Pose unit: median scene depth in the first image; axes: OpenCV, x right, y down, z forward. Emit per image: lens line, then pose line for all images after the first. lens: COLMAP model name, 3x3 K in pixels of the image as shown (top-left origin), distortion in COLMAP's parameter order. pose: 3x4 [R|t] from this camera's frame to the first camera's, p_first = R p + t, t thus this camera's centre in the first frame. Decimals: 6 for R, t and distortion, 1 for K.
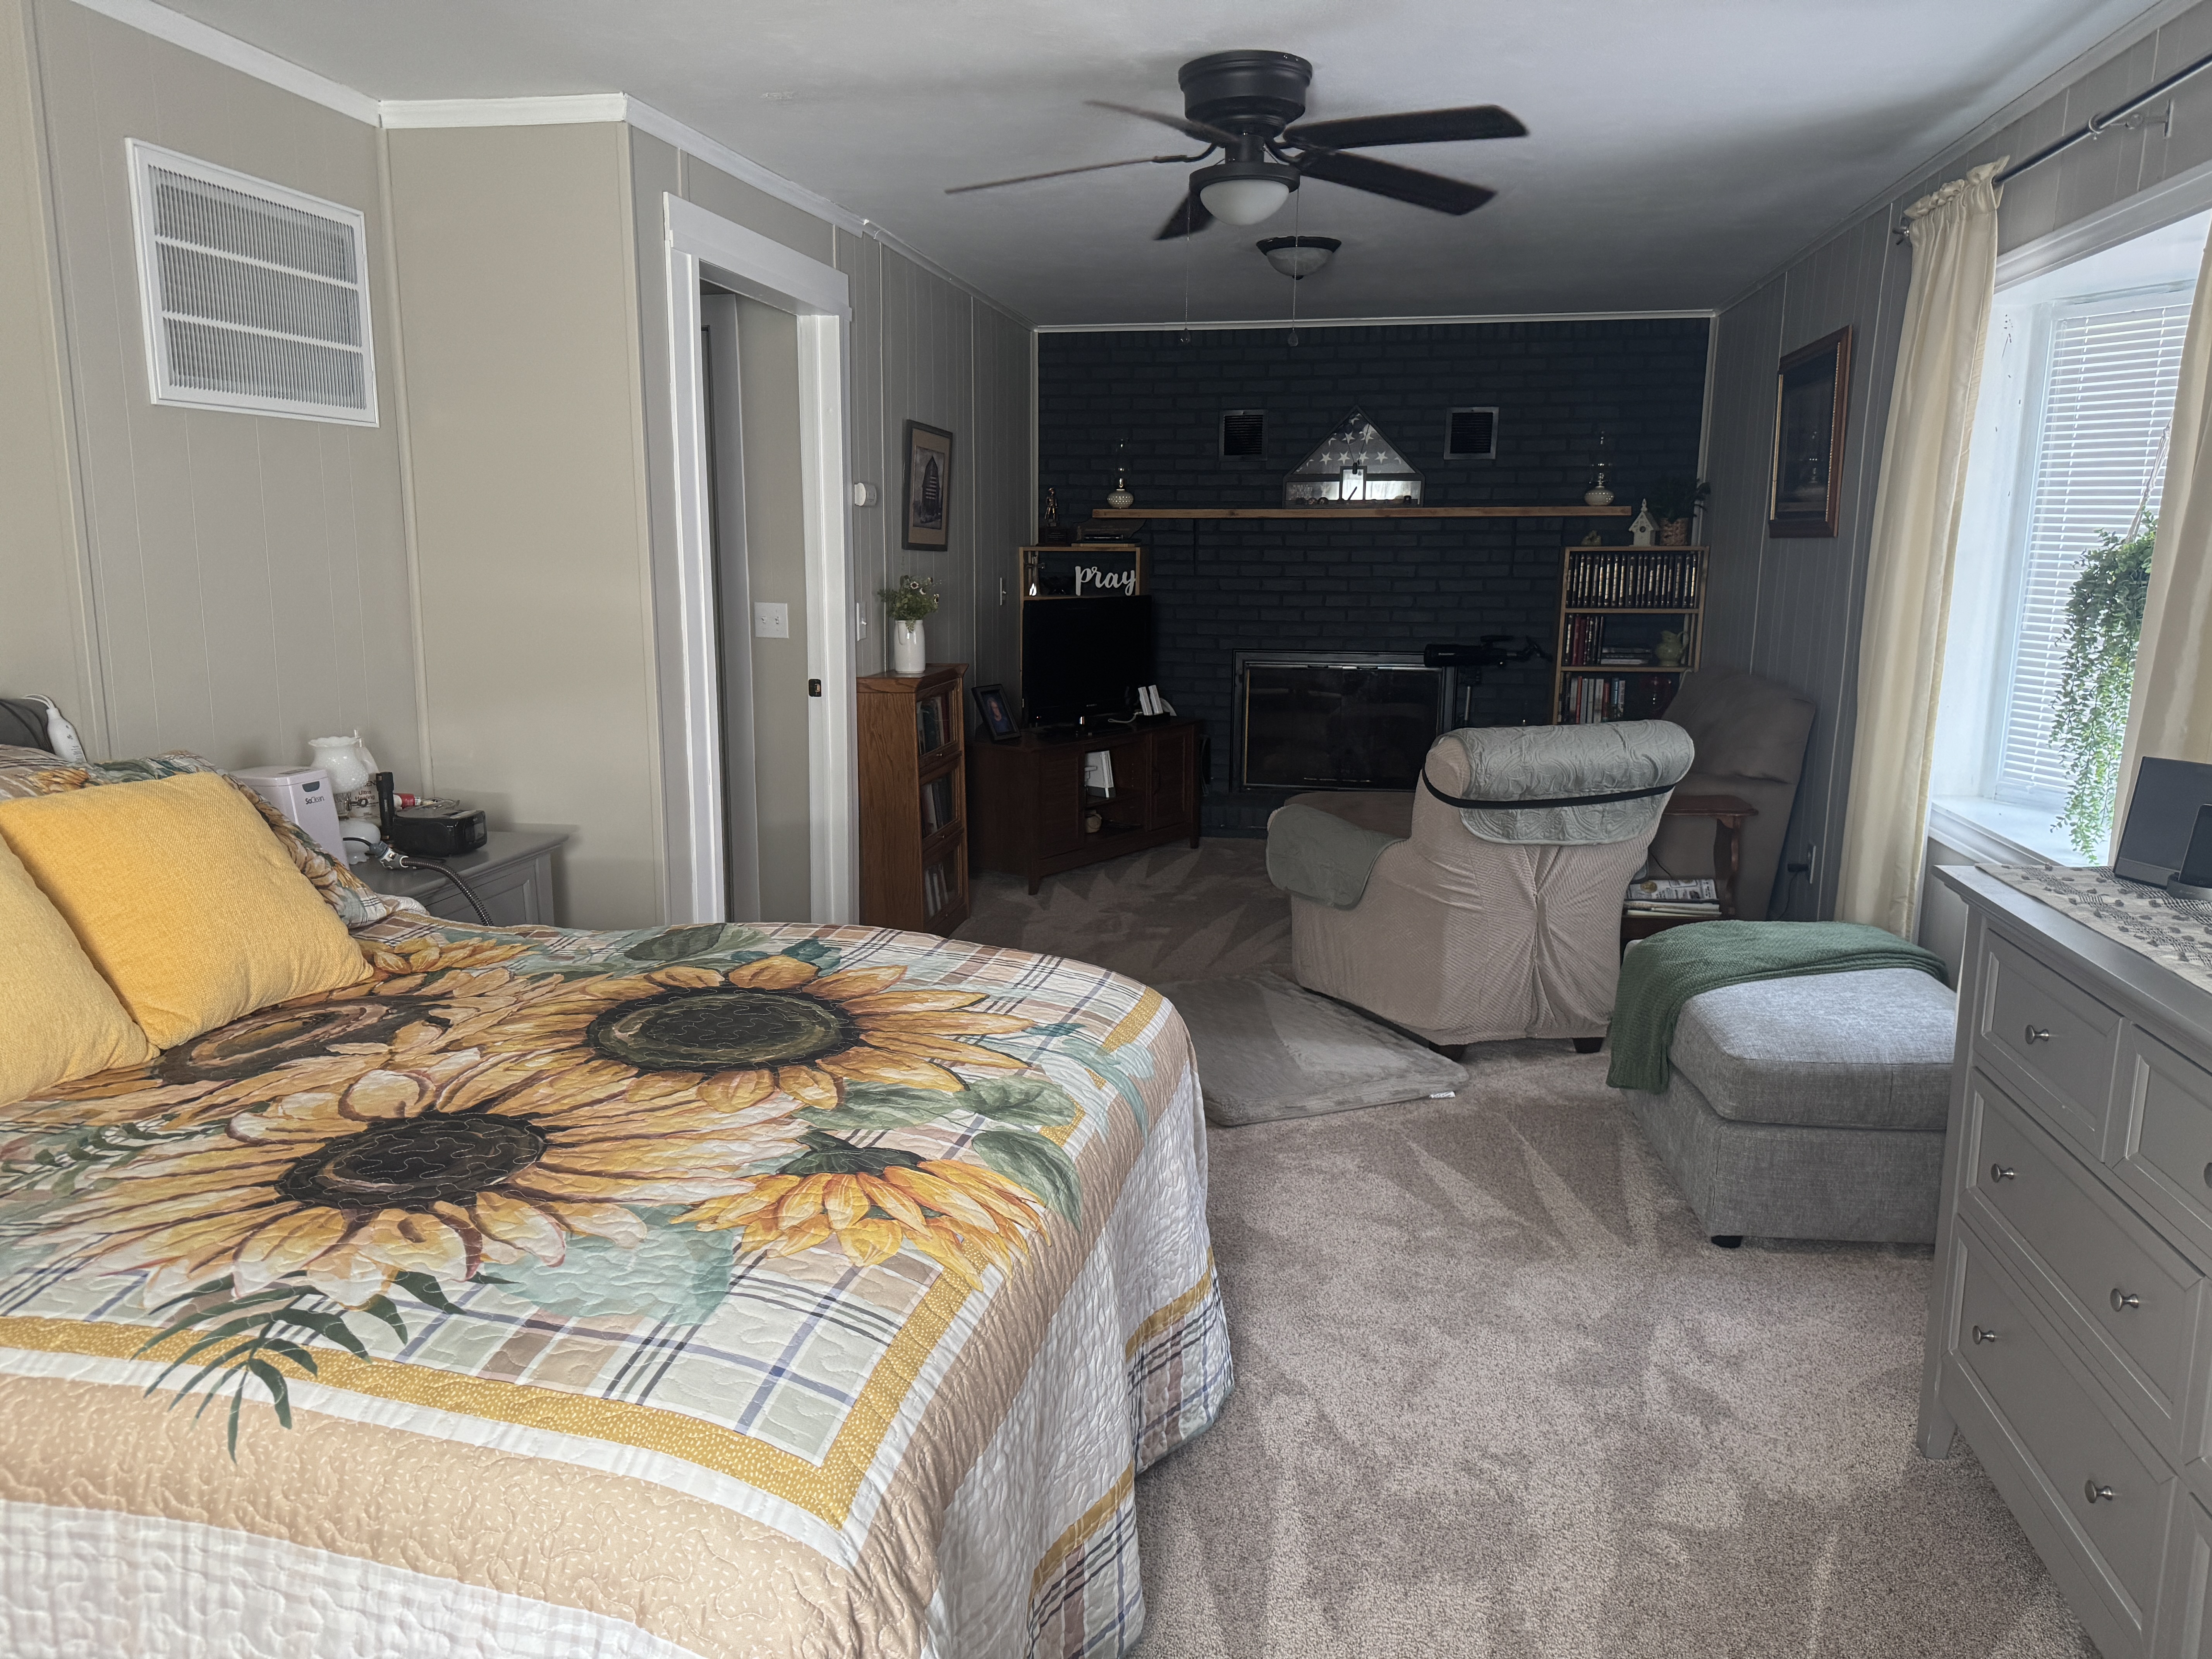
lens RADIAL K [[1561.7, 0, 1084.4], [0, 1561.7, 830.0], [0, 0, 1]] dist [0.119265, -0.183593]
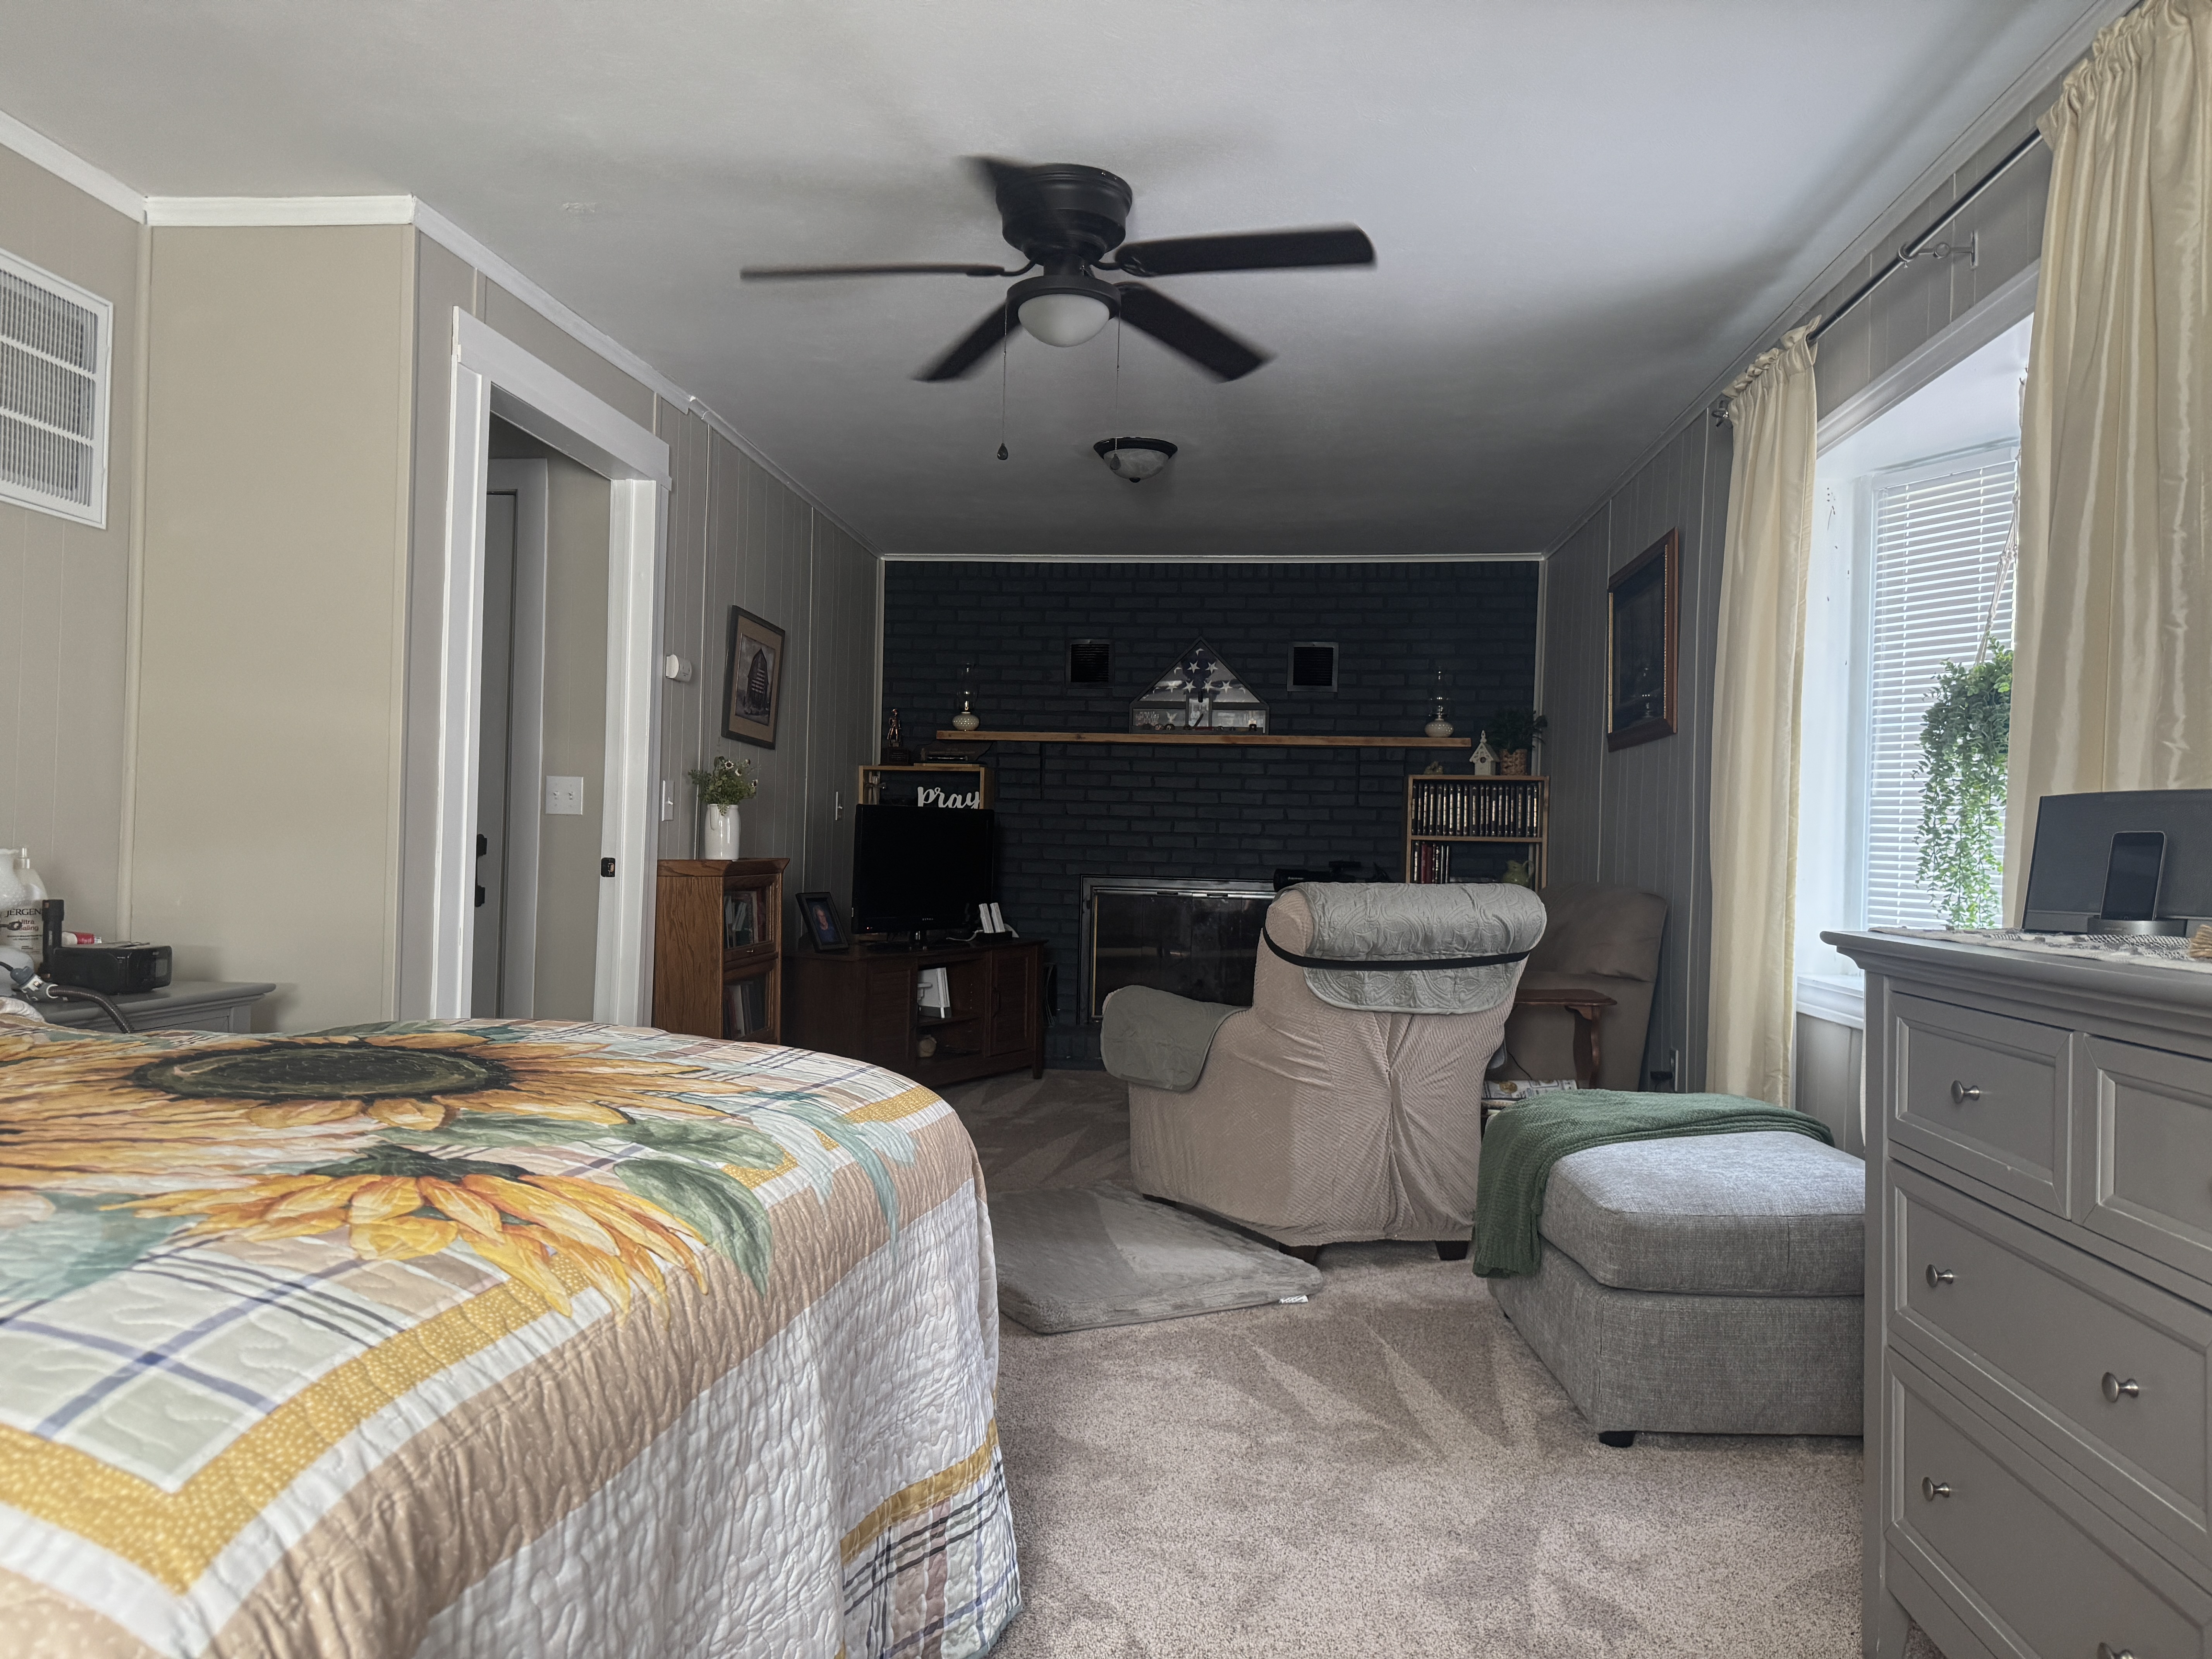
lens RADIAL K [[1561.7, 0, 1084.4], [0, 1561.7, 830.0], [0, 0, 1]] dist [0.119265, -0.183593]
pose [[0.996508, 0.017229, 0.081696, 0.036254], [-0.001307, 0.981575, -0.191071, 0.082145], [-0.083482, 0.190298, 0.978171, 0.104532]]
